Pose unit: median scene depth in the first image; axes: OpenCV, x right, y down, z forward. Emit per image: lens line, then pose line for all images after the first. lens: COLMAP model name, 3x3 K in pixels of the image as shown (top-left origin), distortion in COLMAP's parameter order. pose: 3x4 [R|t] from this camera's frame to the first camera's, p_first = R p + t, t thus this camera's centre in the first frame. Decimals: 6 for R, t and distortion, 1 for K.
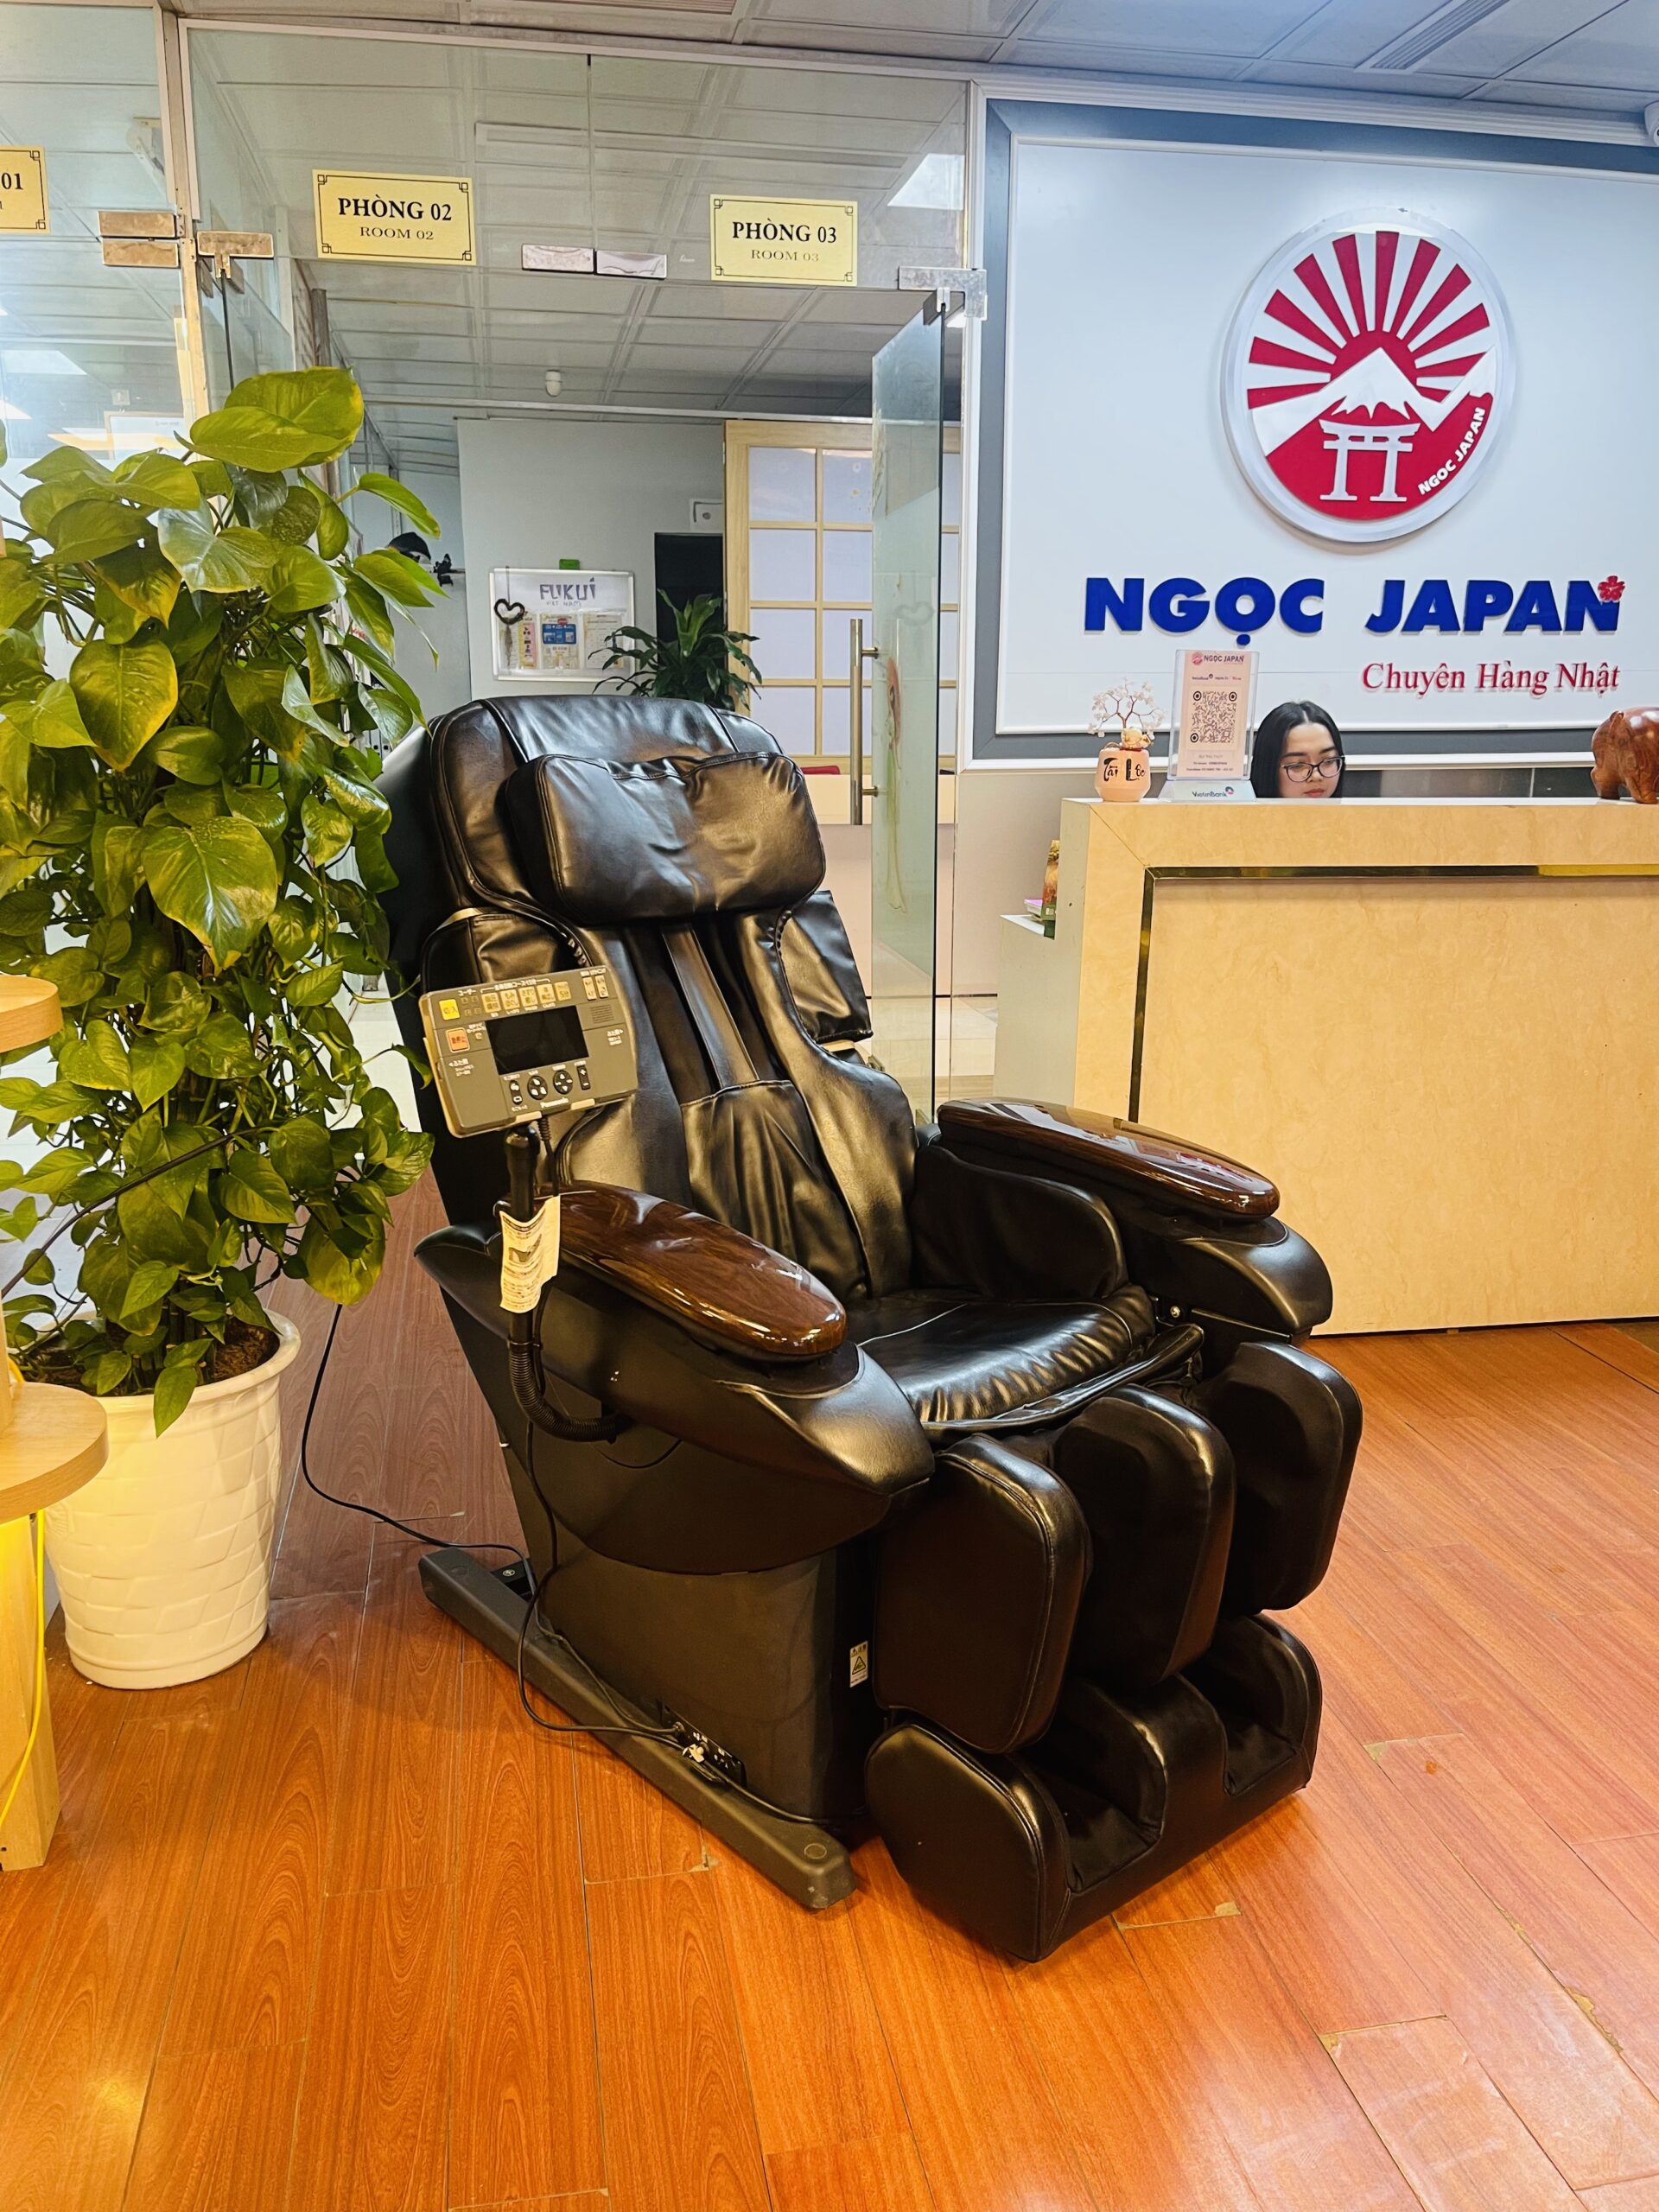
lens RADIAL K [[1759.4, 0, 829.5], [0, 1759.4, 1106.0], [0, 0, 1]] dist [0.092823, -0.108067]
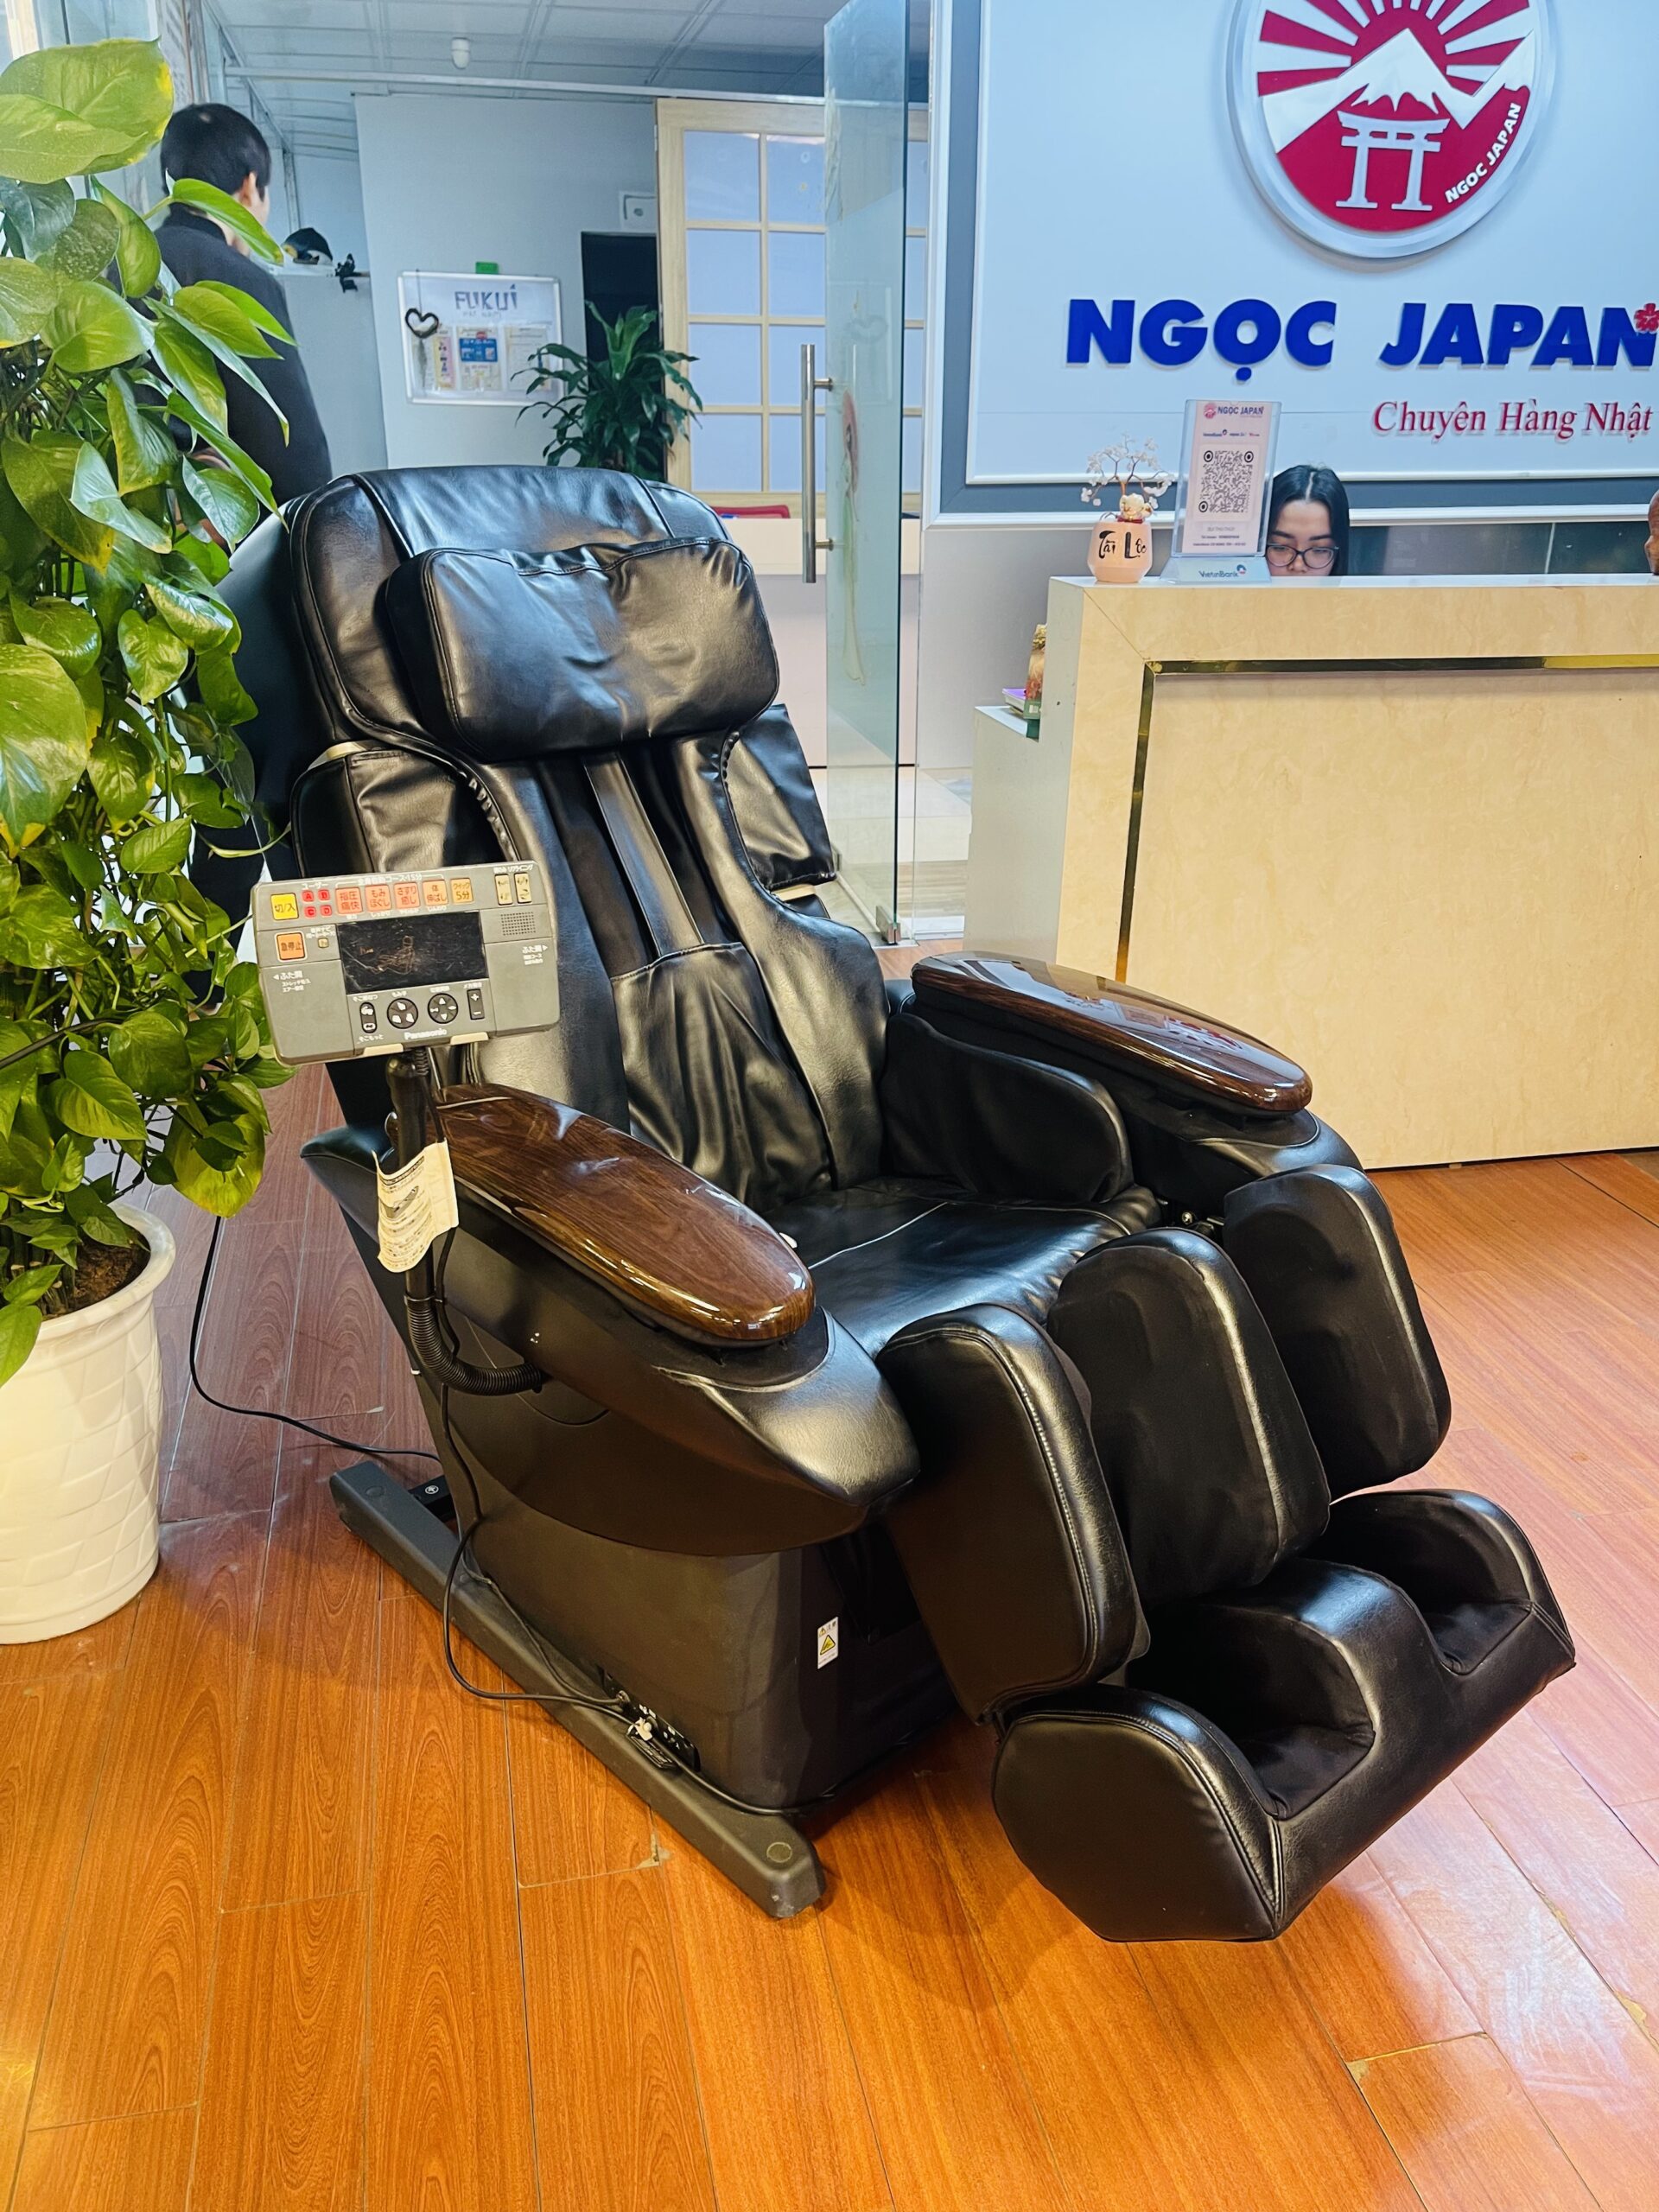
lens RADIAL K [[1696.4, 0, 840.2], [0, 1696.4, 1070.2], [0, 0, 1]] dist [0.086741, -0.106161]
pose [[0.999360, -0.009148, 0.034585, -0.003148], [0.004005, 0.989282, 0.145962, -0.074245], [-0.035550, -0.145730, 0.988686, 0.177058]]
